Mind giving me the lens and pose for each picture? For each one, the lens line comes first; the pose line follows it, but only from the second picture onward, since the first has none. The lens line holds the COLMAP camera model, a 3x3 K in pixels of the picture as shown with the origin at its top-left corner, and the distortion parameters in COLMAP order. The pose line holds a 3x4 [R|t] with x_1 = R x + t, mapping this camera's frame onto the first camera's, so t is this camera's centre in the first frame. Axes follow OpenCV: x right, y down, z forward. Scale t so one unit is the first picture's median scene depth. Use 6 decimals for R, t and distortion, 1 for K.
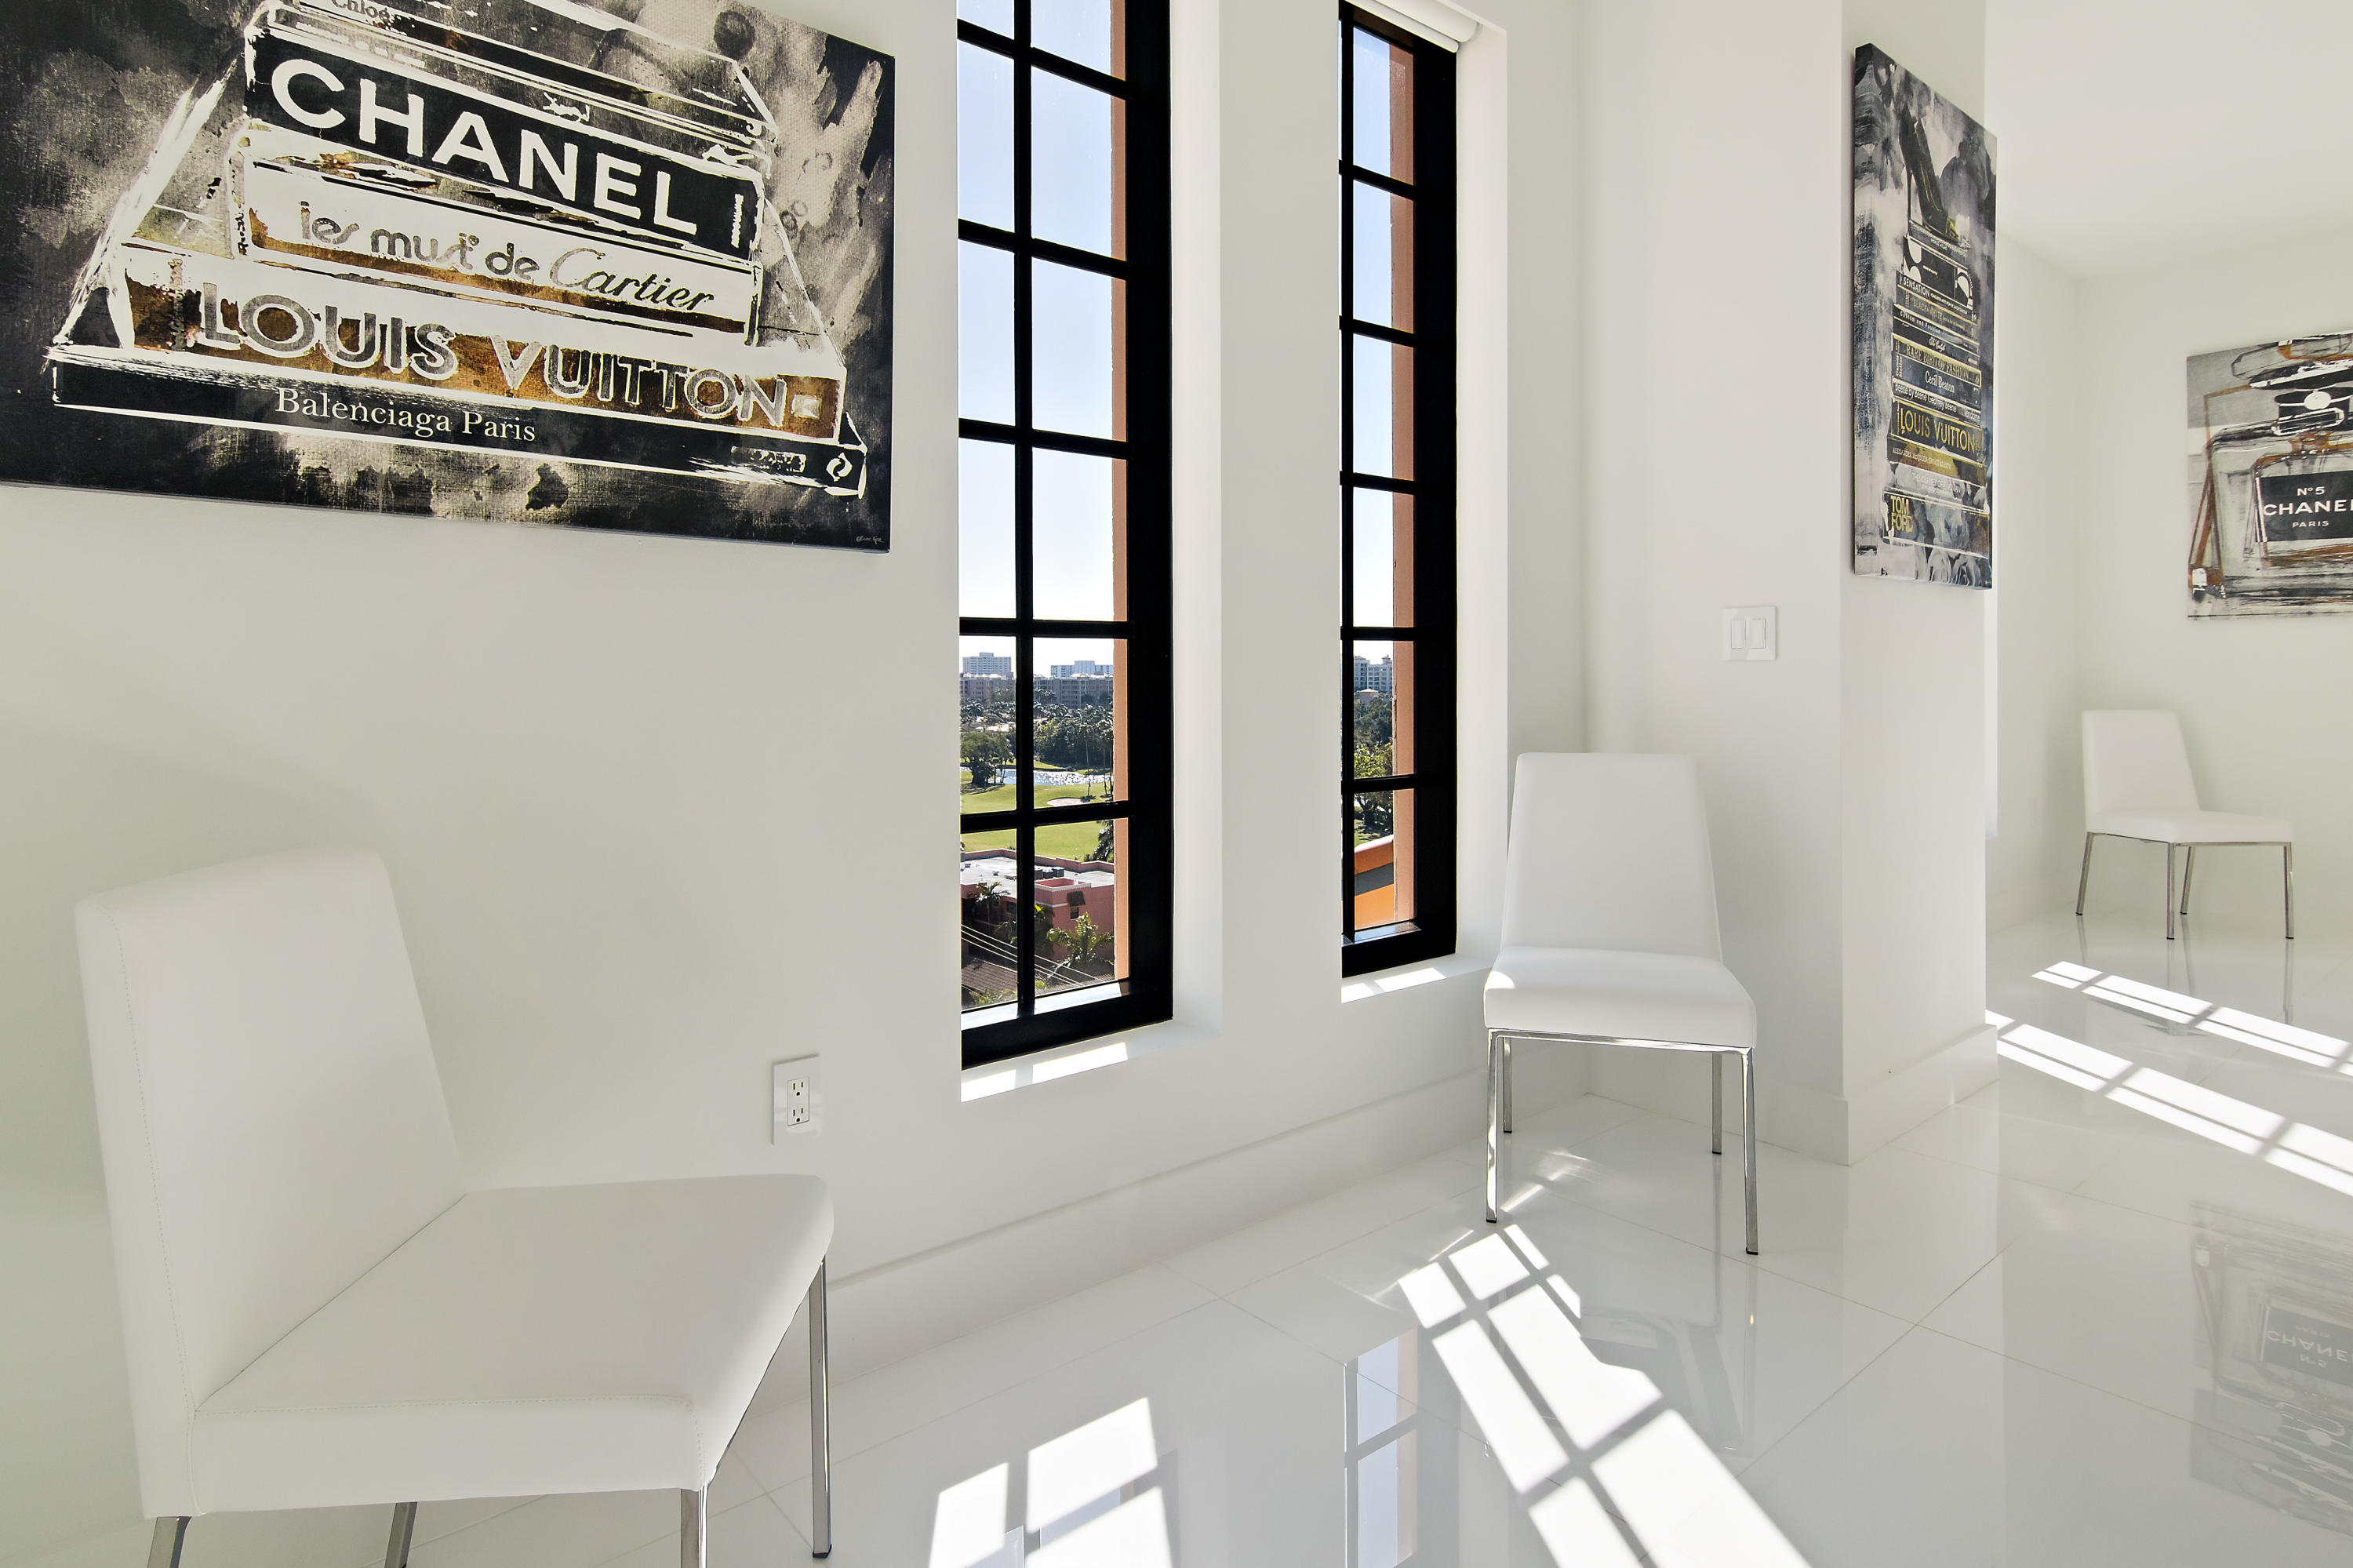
lens RADIAL K [[1251.7, 0, 1166.7], [0, 1251.7, 678.9], [0, 0, 1]] dist [0.000398, 0.002536]
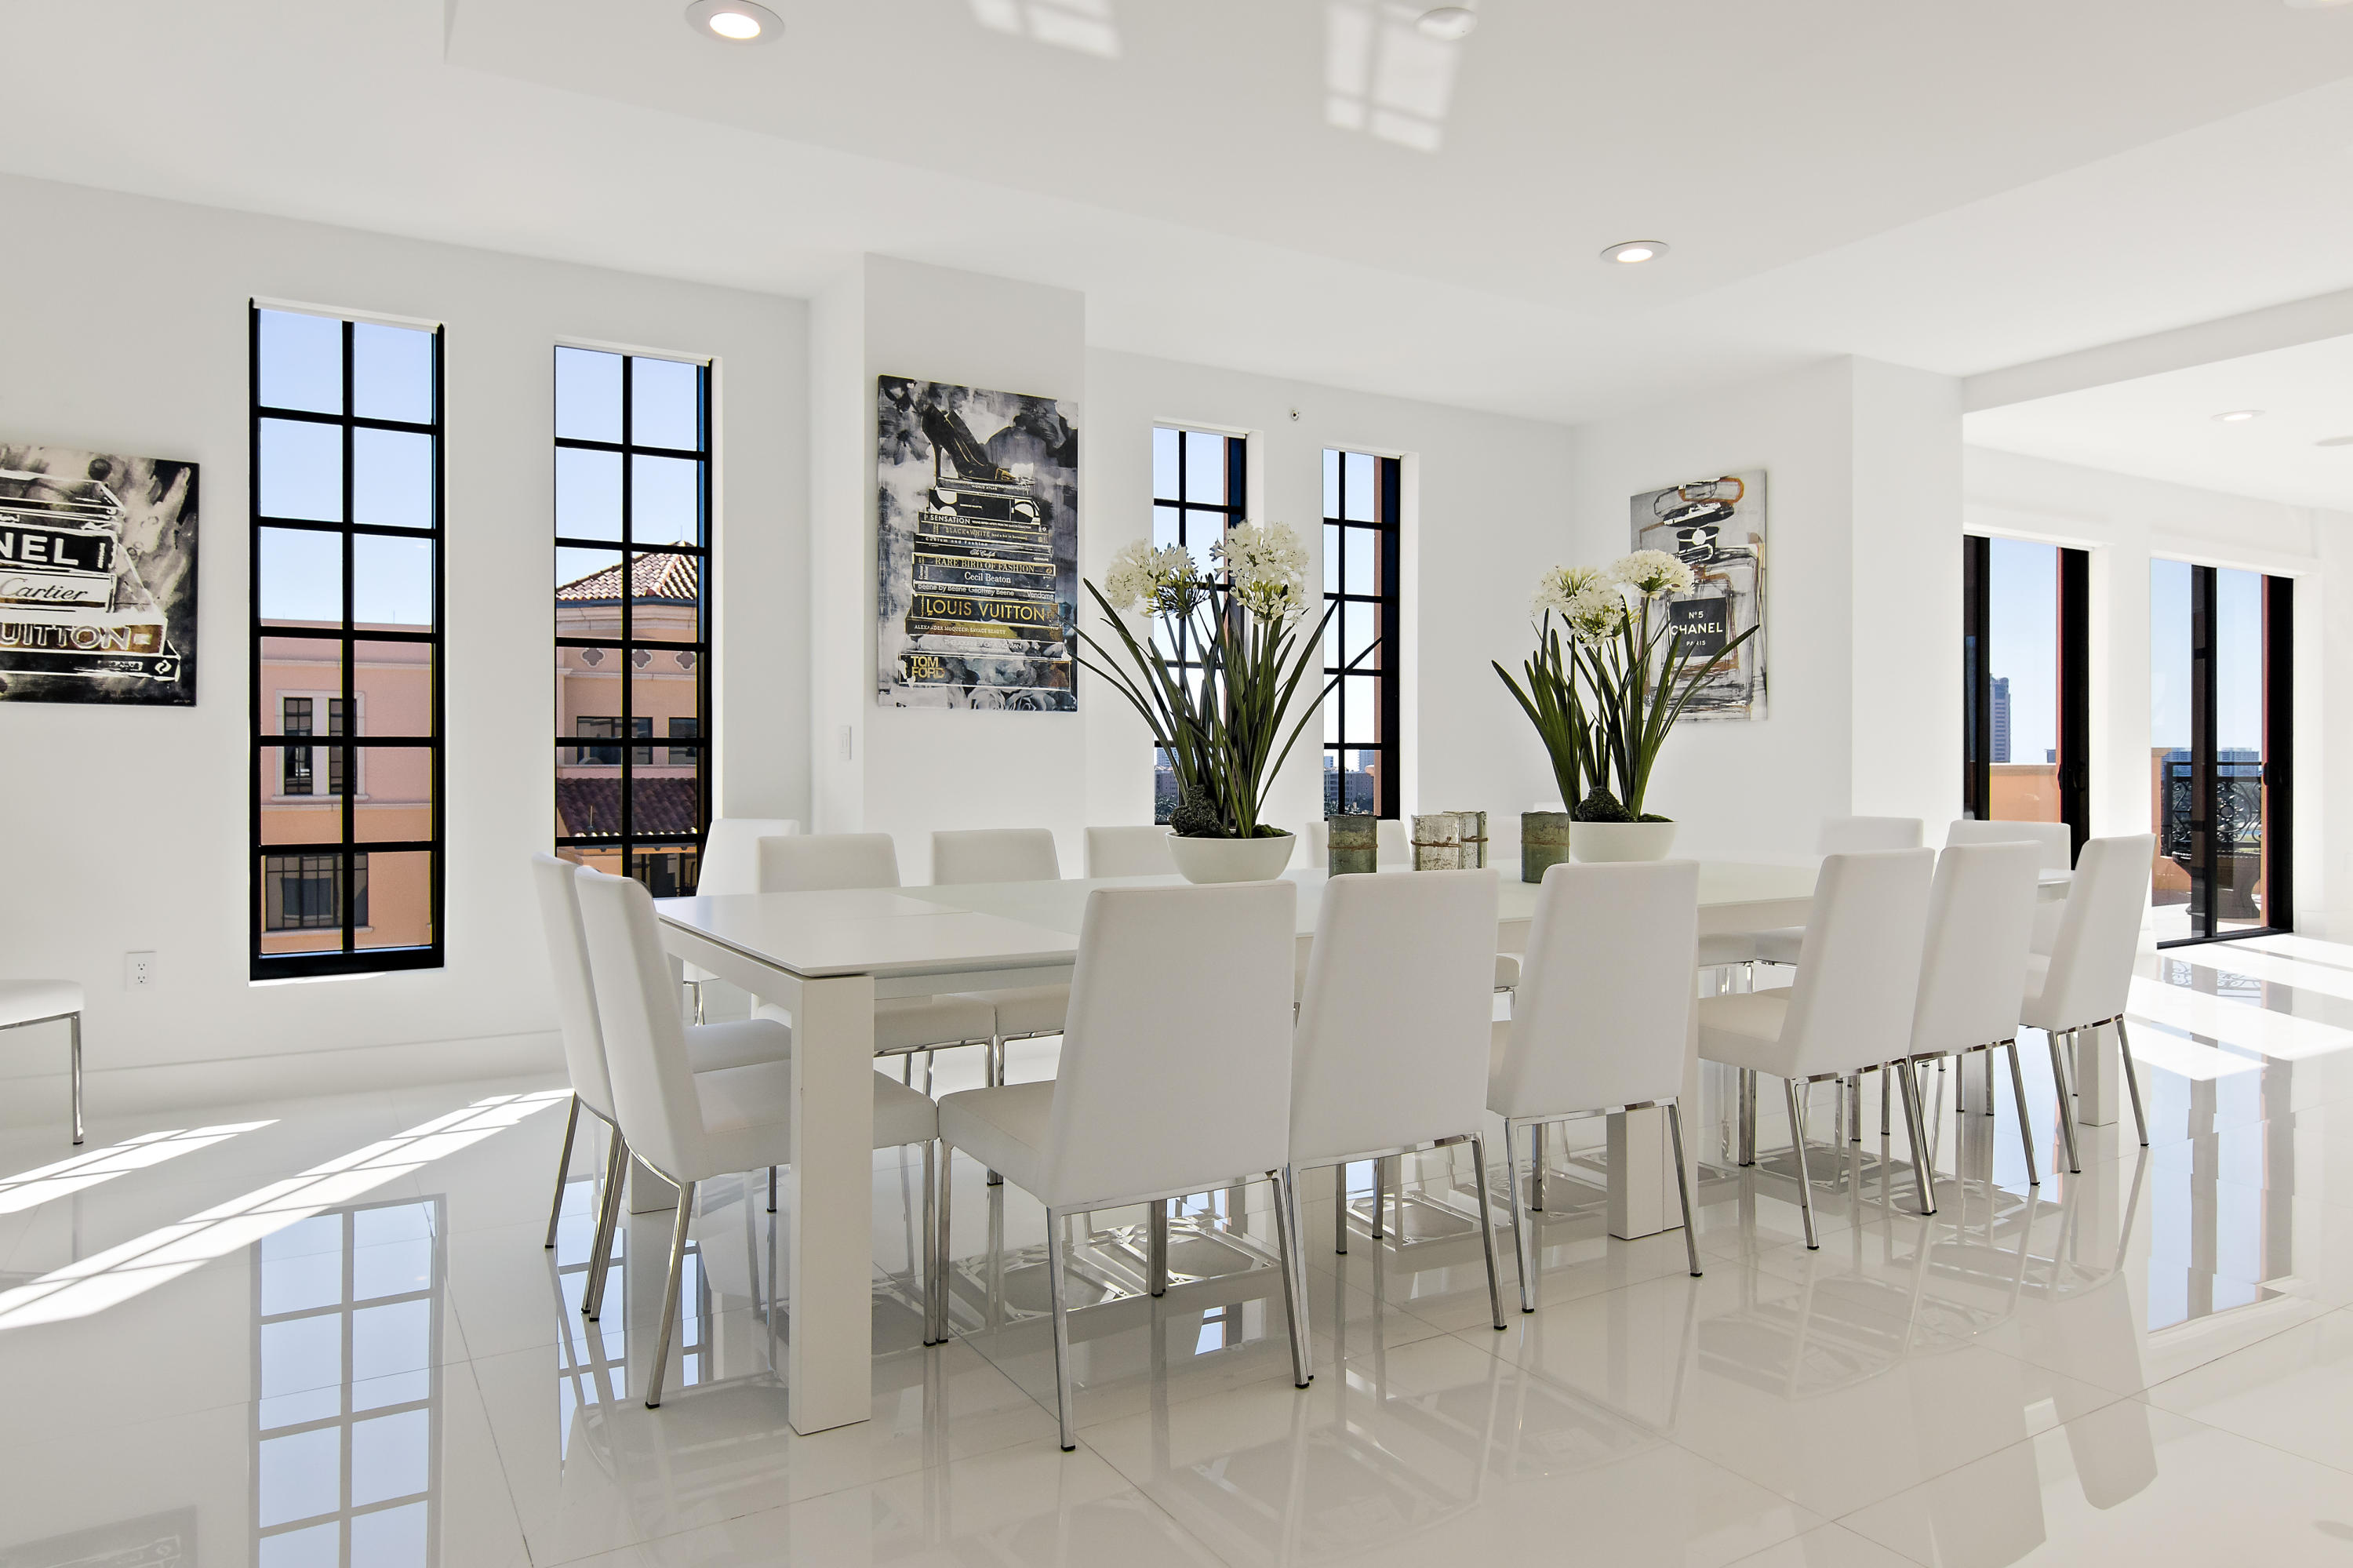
lens RADIAL K [[1442.0, 0, 1167.2], [0, 1442.0, 769.3], [0, 0, 1]] dist [0.003402, 0.000992]
pose [[0.987432, 0.003701, -0.158003, 1.846853], [-0.004322, 0.999984, -0.003584, 0.001525], [0.157987, 0.004222, 0.987432, -1.151615]]
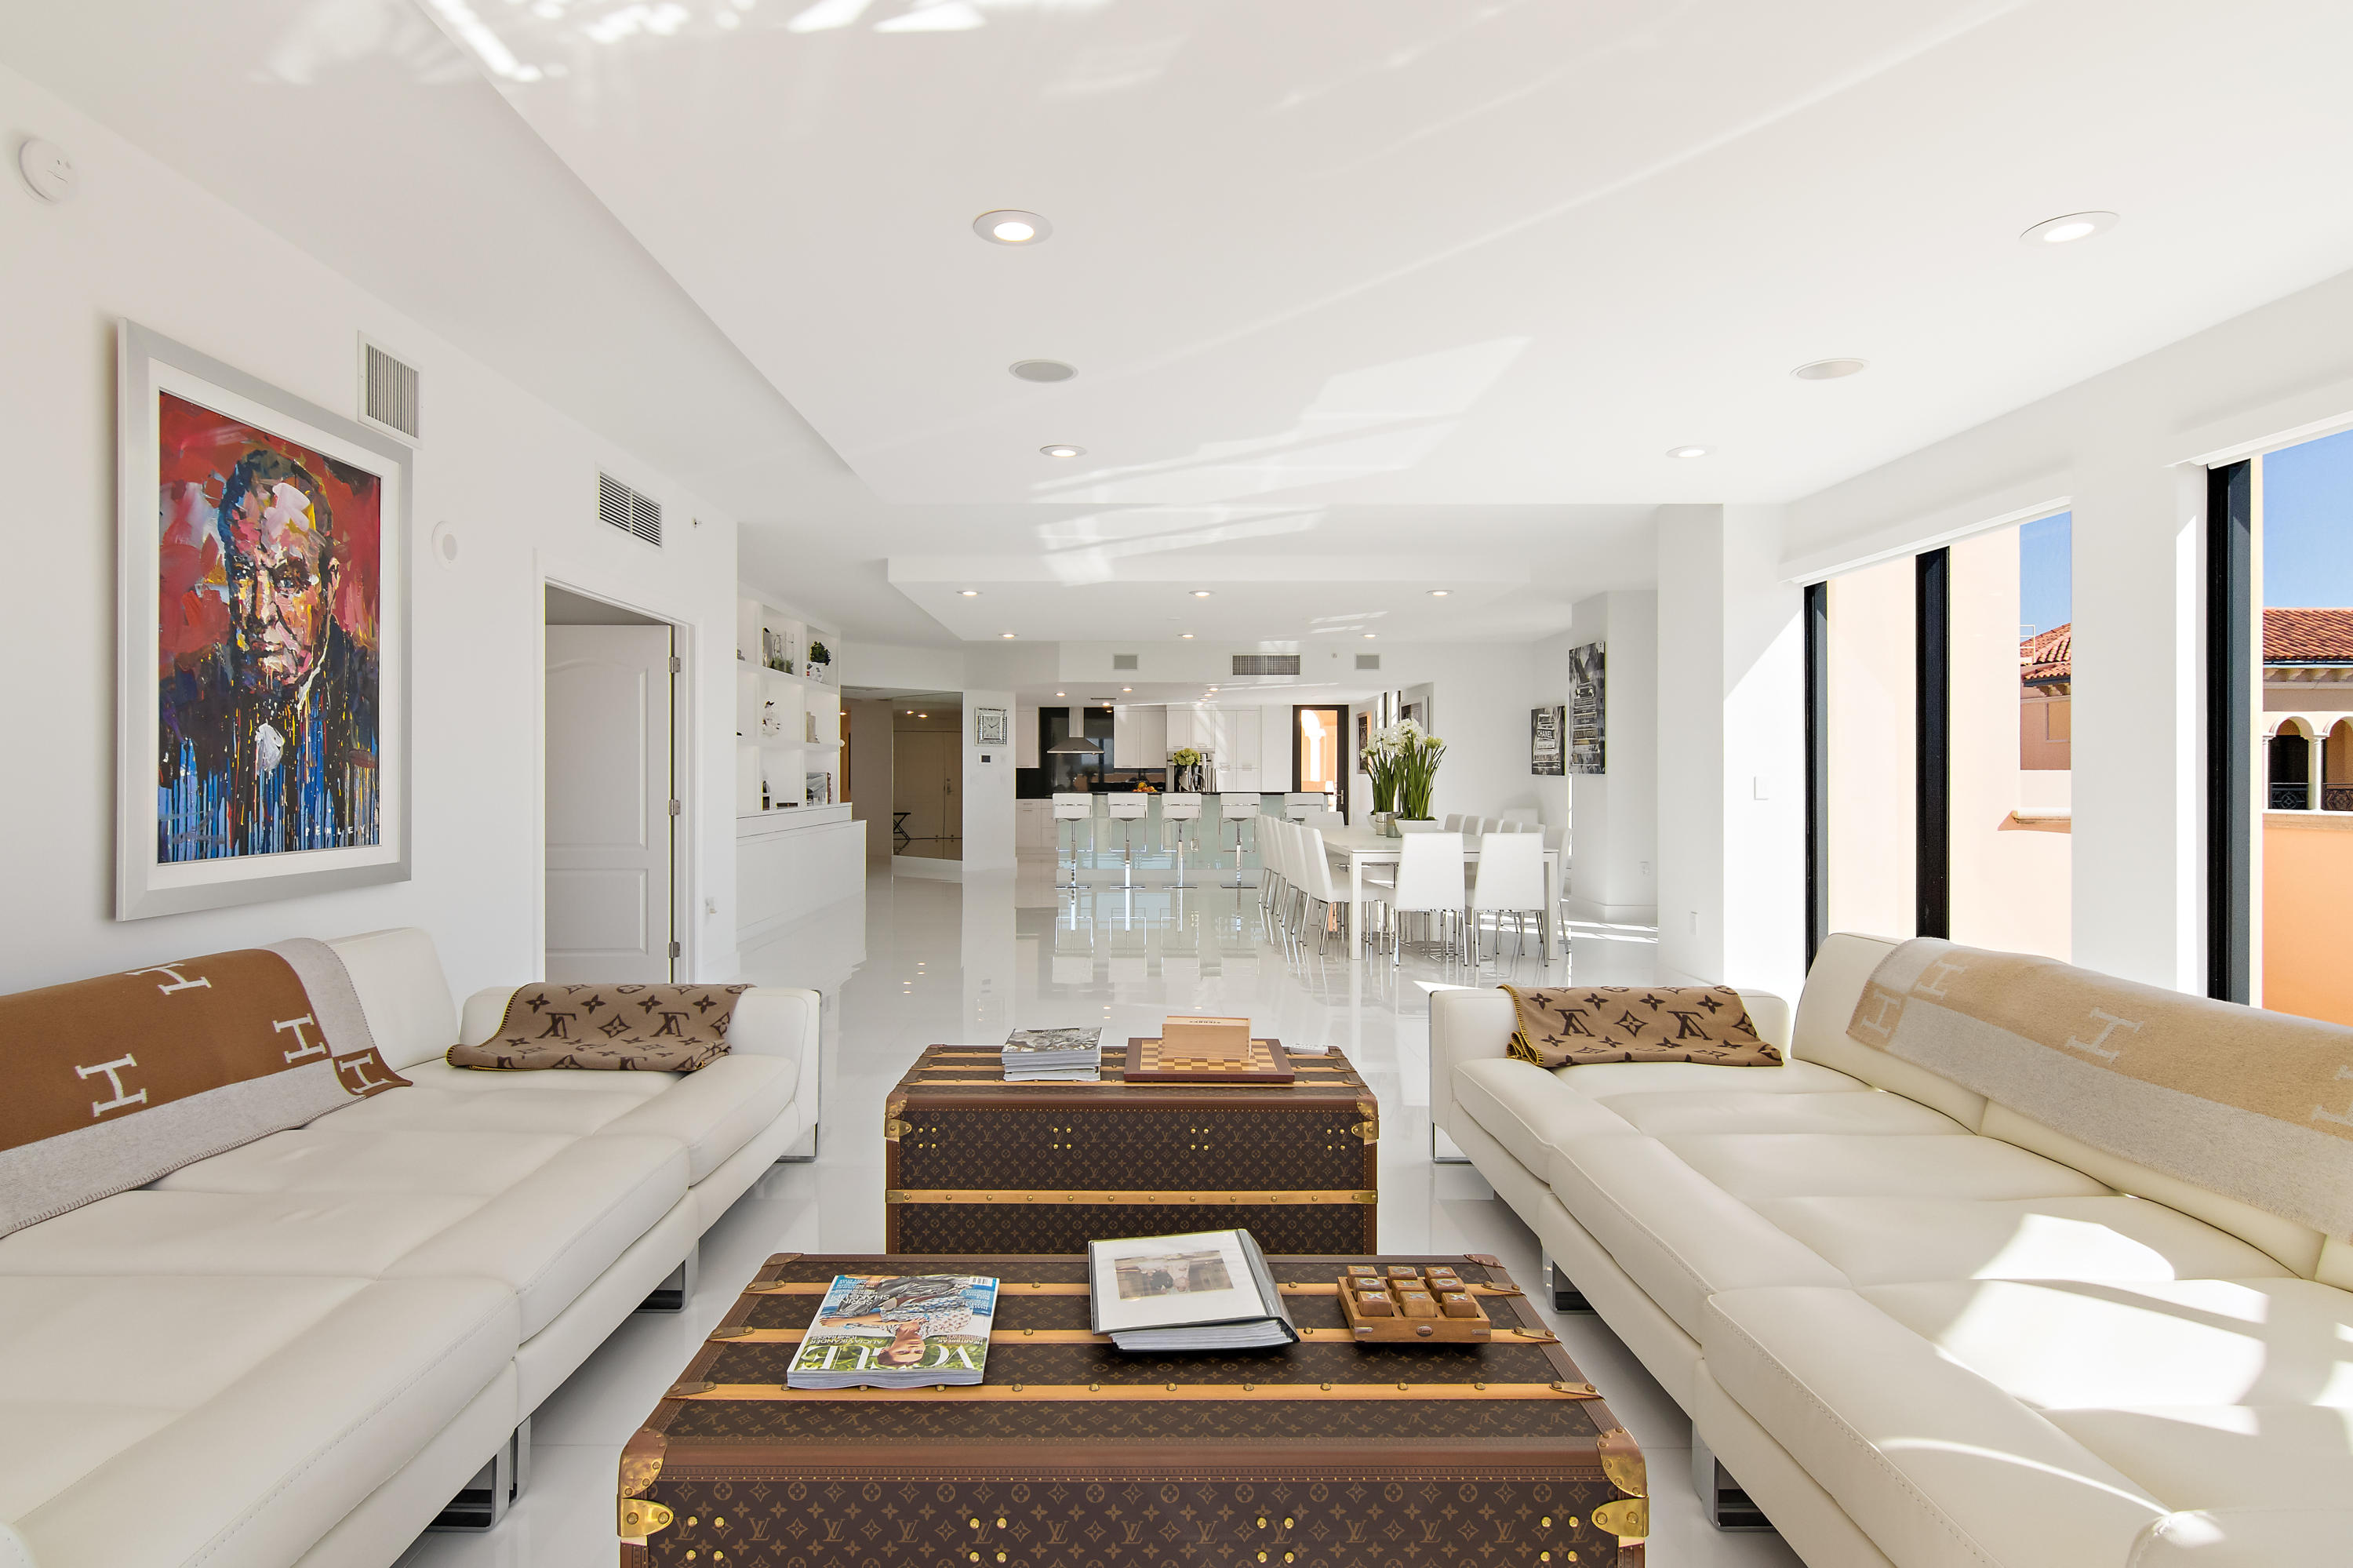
lens RADIAL K [[1244.1, 0, 1176.5], [0, 1244.1, 784.0], [0, 0, 1]] dist [0.001000, 0.000658]
pose [[-0.612538, 0.007906, -0.790401, 7.230573], [-0.004444, 0.999900, 0.013445, -0.152353], [0.790428, 0.011748, -0.612442, 3.873851]]
